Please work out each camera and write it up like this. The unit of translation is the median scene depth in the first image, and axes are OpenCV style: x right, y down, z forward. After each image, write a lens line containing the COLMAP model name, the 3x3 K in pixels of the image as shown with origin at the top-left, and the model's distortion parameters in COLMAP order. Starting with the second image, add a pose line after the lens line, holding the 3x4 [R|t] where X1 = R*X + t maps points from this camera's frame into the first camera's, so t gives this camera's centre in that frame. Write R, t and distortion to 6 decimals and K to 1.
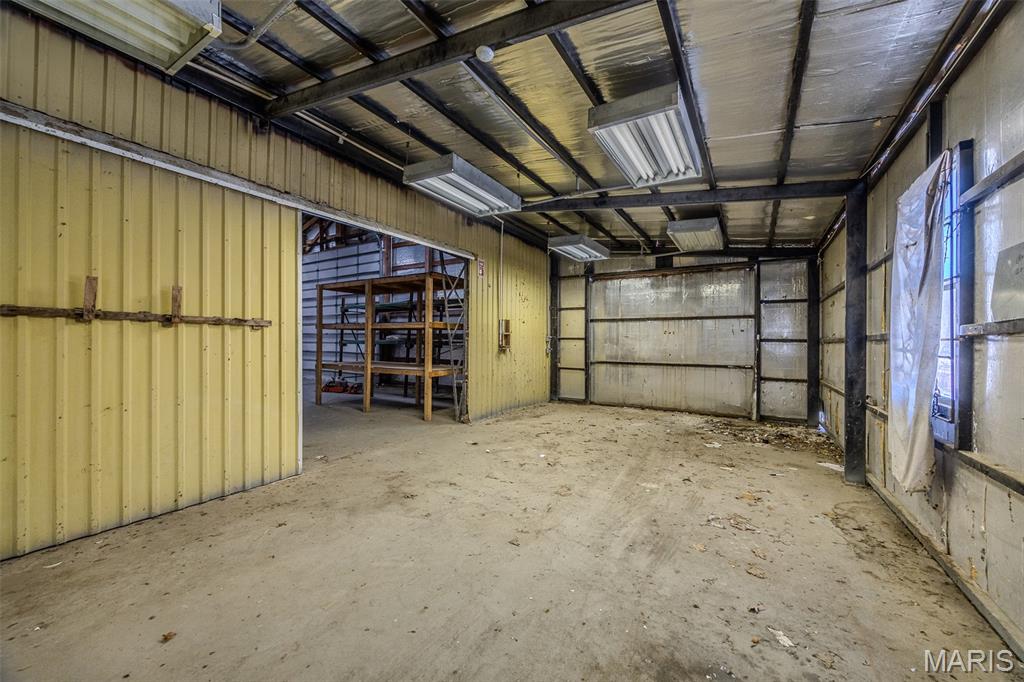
lens RADIAL K [[390.0, 0, 513.4], [0, 390.0, 342.7], [0, 0, 1]] dist [-0.002436, -0.000172]
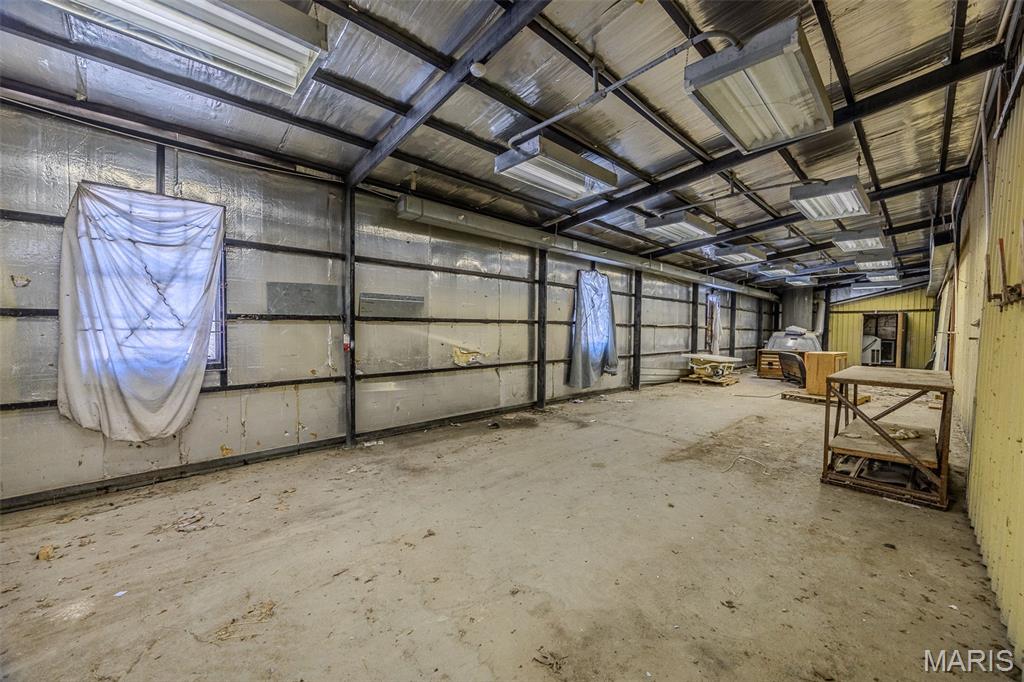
lens RADIAL K [[386.6, 0, 516.3], [0, 386.6, 341.1], [0, 0, 1]] dist [-0.002327, -0.000302]
pose [[-0.968478, -0.020644, 0.248240, -0.441477], [-0.013527, 0.999448, 0.030343, 0.004050], [-0.248730, 0.026028, -0.968223, 1.905623]]
